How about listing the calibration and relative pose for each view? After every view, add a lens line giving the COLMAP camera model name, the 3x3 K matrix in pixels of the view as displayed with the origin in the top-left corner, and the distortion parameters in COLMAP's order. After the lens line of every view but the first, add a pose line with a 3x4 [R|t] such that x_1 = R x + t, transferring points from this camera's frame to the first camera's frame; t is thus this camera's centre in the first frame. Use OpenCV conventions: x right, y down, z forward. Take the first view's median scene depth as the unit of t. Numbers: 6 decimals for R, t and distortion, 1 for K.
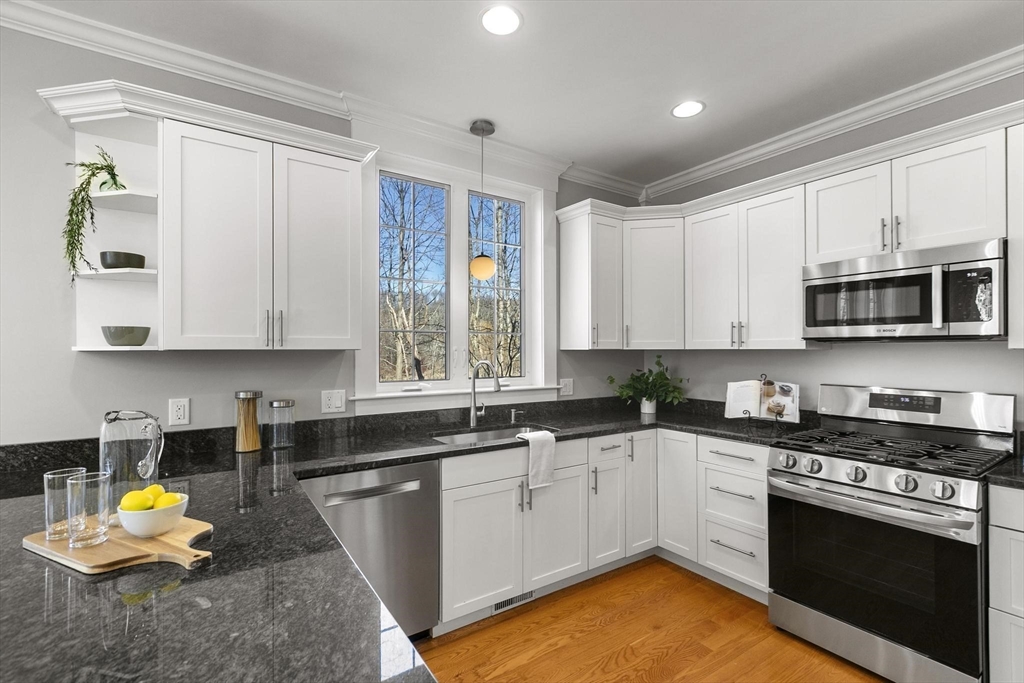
lens RADIAL K [[458.3, 0, 515.3], [0, 458.3, 349.7], [0, 0, 1]] dist [0.001364, -0.000034]
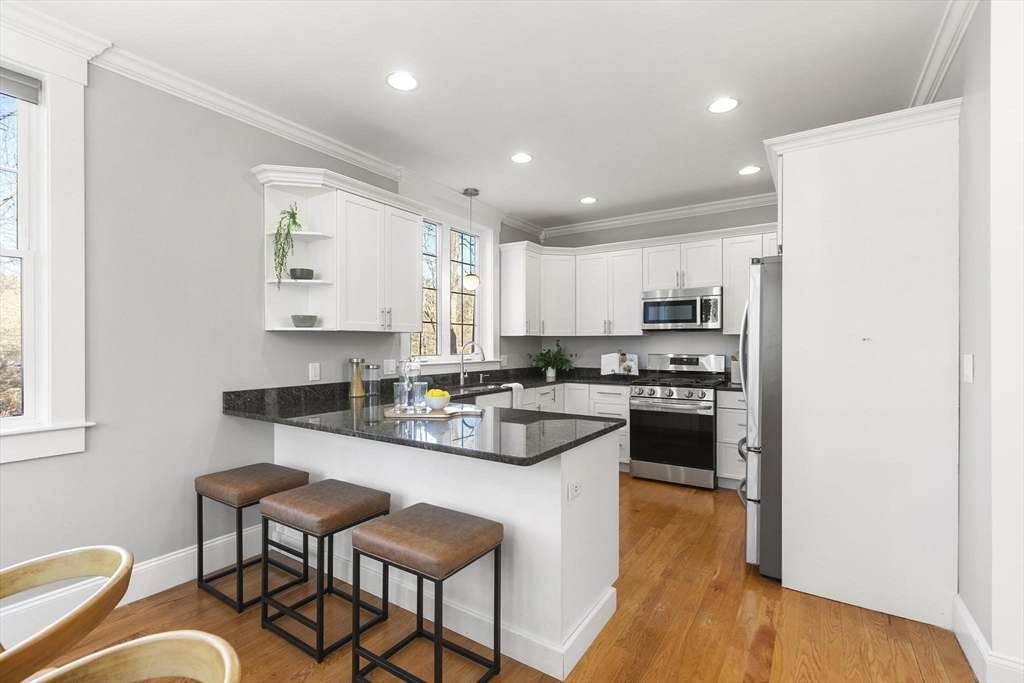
lens RADIAL K [[453.3, 0, 513.3], [0, 453.3, 346.4], [0, 0, 1]] dist [-0.001647, -0.000058]
pose [[0.925500, -0.001426, 0.378746, -0.551010], [-0.000722, 0.999984, 0.005529, 0.033239], [-0.378748, -0.005391, 0.925484, -0.511586]]
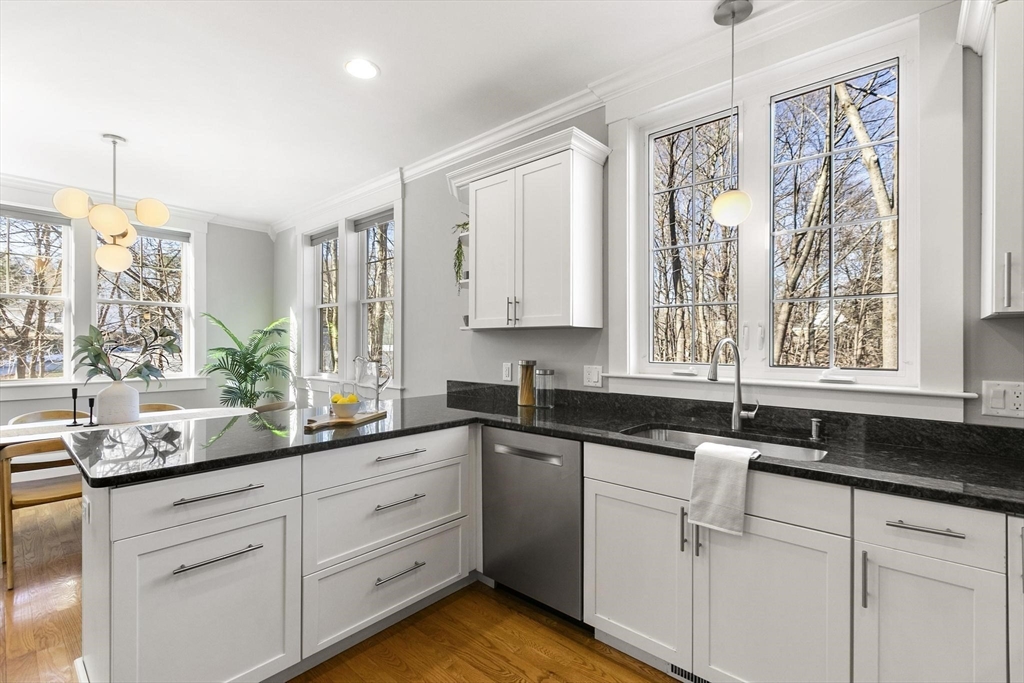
lens RADIAL K [[457.5, 0, 512.9], [0, 457.5, 343.1], [0, 0, 1]] dist [0.000217, 0.000012]
pose [[0.246923, 0.000868, -0.969035, 0.563034], [-0.000695, 1.000000, 0.000719, 0.032549], [0.969035, 0.000496, 0.246924, 0.520798]]
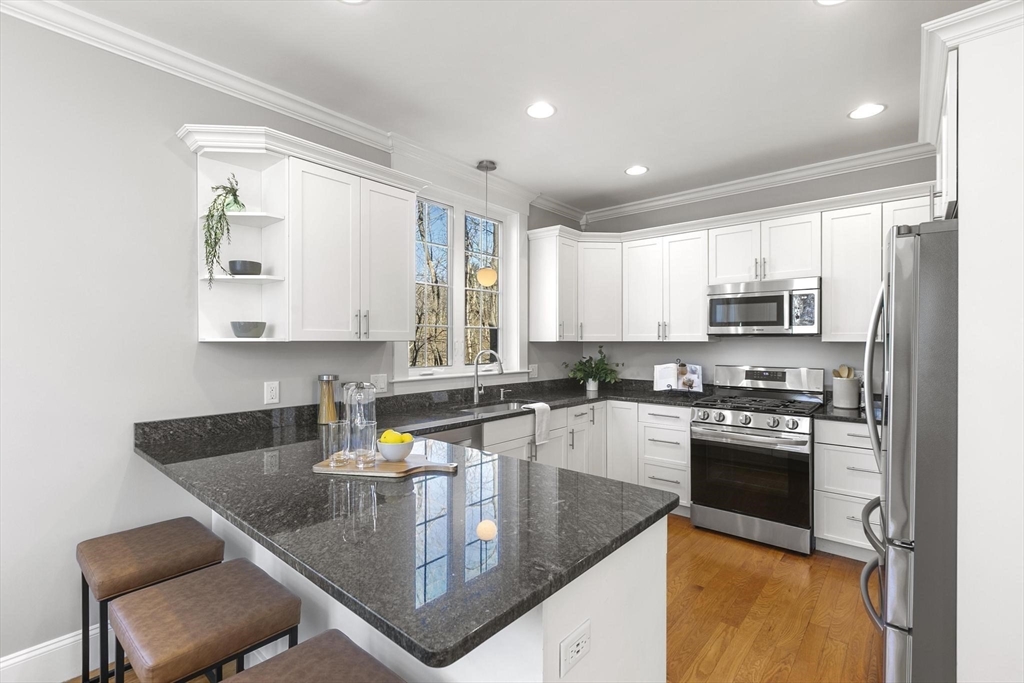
lens RADIAL K [[457.5, 0, 512.9], [0, 457.5, 343.1], [0, 0, 1]] dist [0.000217, 0.000012]
pose [[0.965856, 0.001319, 0.259075, -0.345582], [-0.002411, 0.999990, 0.003897, -0.000423], [-0.259067, -0.004388, 0.965849, -0.252164]]
